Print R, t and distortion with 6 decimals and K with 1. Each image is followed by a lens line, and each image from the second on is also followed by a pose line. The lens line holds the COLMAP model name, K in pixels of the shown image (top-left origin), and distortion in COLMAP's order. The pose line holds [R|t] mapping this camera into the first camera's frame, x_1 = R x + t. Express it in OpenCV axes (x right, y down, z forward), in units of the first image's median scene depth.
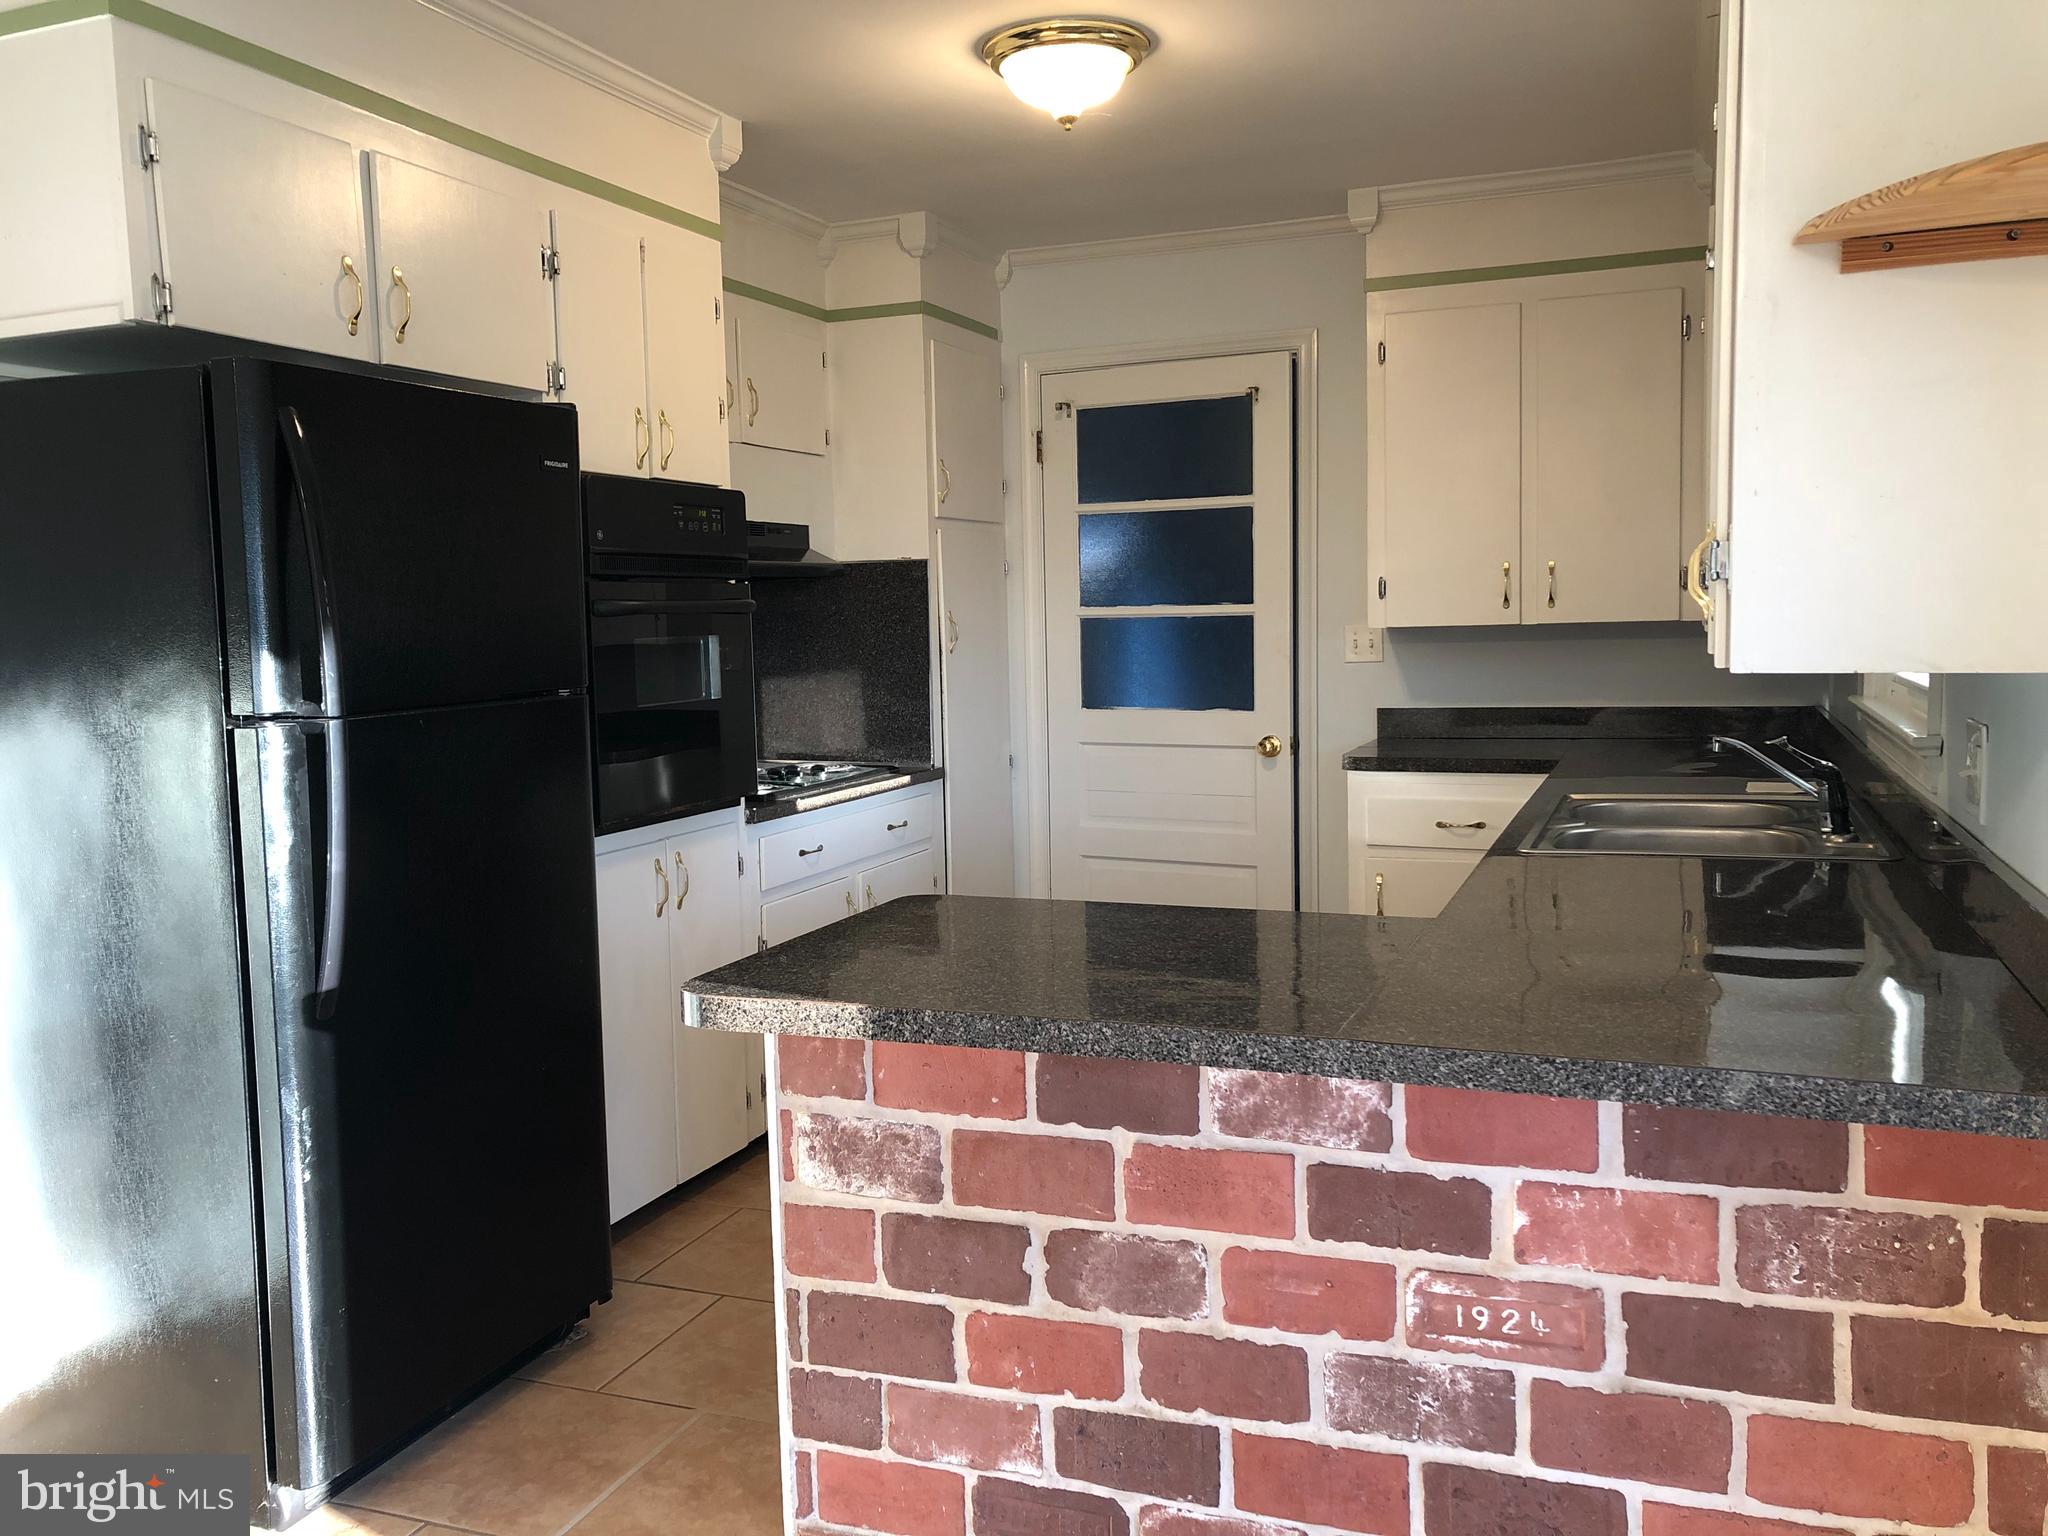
lens RADIAL K [[1667.3, 0, 1026.2], [0, 1667.3, 773.5], [0, 0, 1]] dist [0.019173, 0.002103]
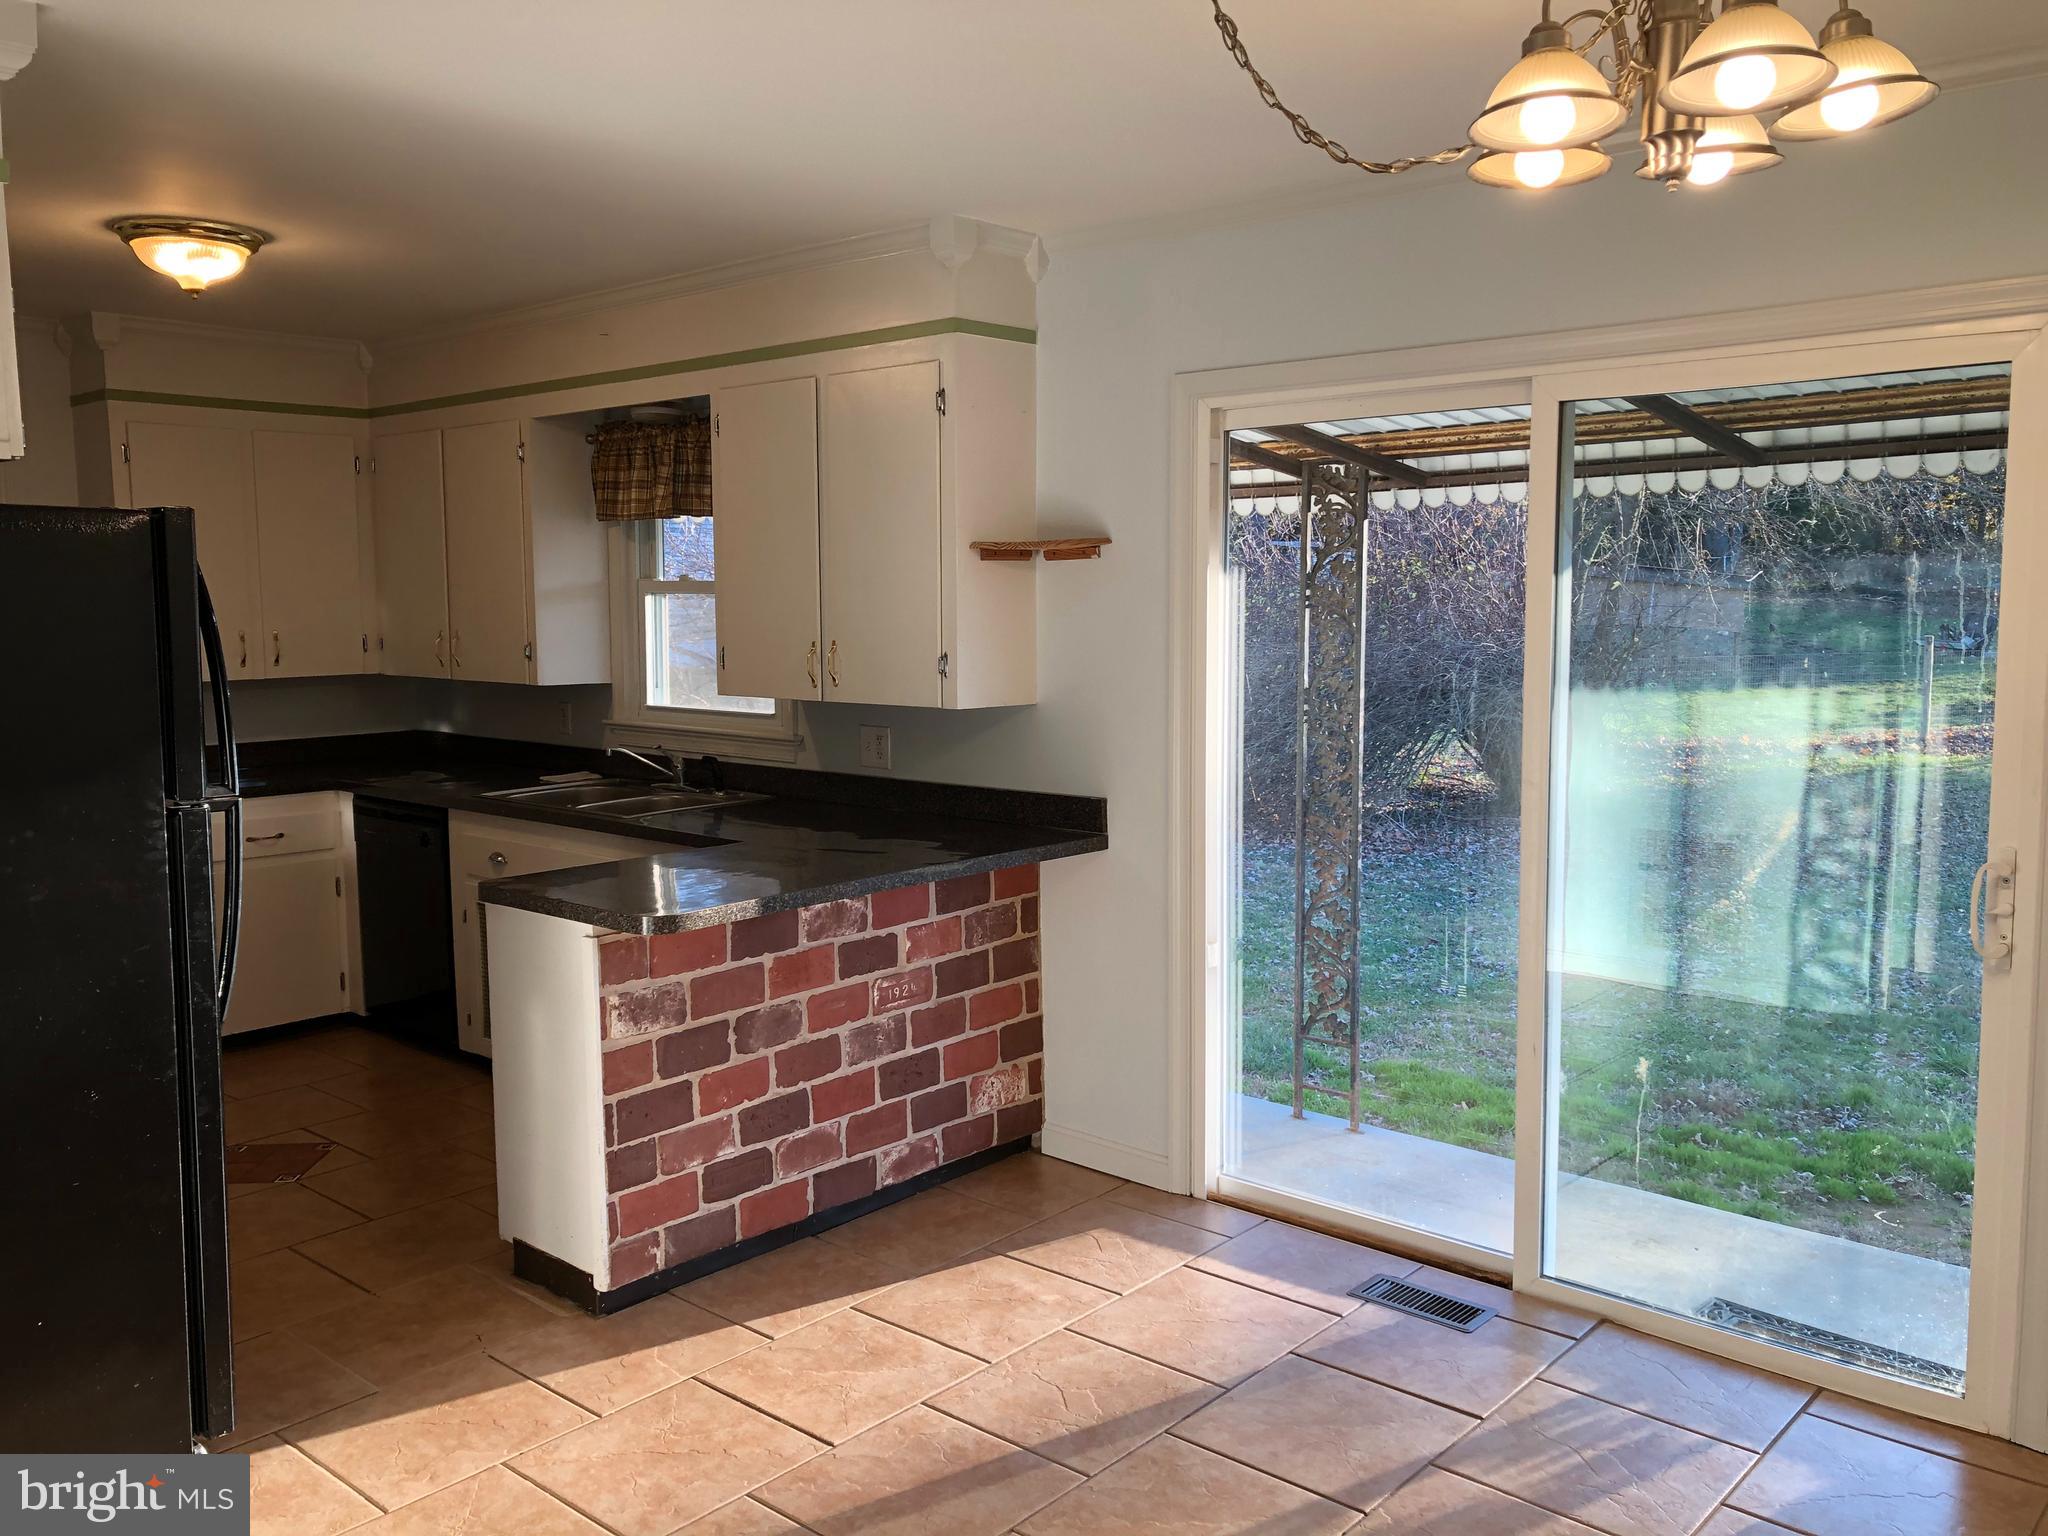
lens RADIAL K [[1667.3, 0, 1027.0], [0, 1667.3, 761.9], [0, 0, 1]] dist [0.019173, 0.002103]
pose [[0.351080, -0.081047, 0.932831, -1.689958], [0.090820, 0.994497, 0.052224, -0.089120], [-0.931931, 0.066385, 0.356509, -0.006348]]
